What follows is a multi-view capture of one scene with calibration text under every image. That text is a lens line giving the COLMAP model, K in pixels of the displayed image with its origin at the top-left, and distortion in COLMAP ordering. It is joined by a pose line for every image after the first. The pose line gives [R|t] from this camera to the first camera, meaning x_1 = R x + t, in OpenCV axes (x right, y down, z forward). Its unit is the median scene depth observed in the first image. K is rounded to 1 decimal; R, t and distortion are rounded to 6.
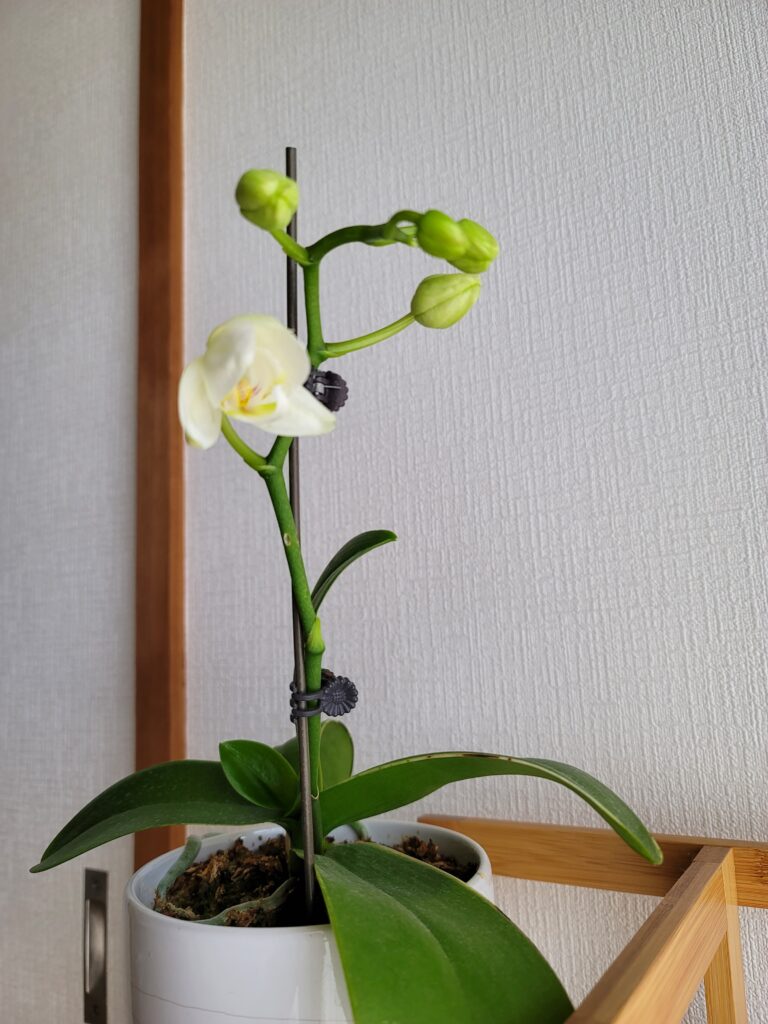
lens RADIAL K [[783.0, 0, 380.5], [0, 783.0, 522.7], [0, 0, 1]] dist [0.017861, -0.034779]
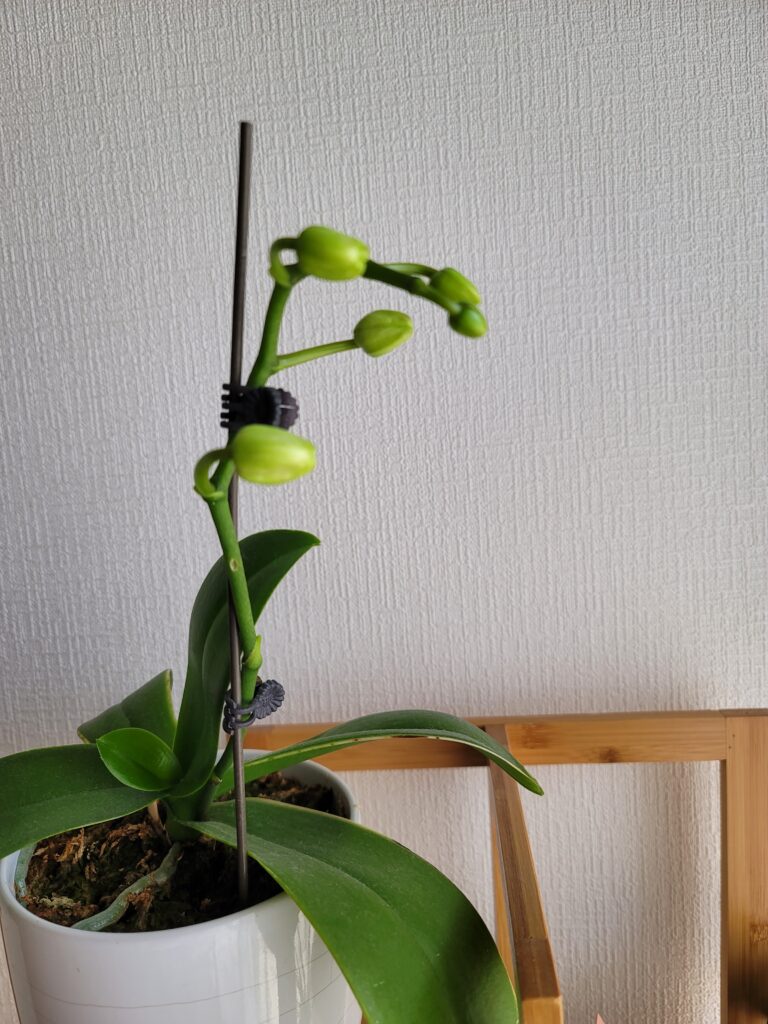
lens RADIAL K [[783.0, 0, 388.8], [0, 783.0, 527.3], [0, 0, 1]] dist [0.017861, -0.034779]
pose [[0.884714, -0.068890, 0.461015, -0.222074], [-0.046959, 0.970815, 0.235187, -0.147243], [-0.463763, -0.229722, 0.855659, 0.060625]]
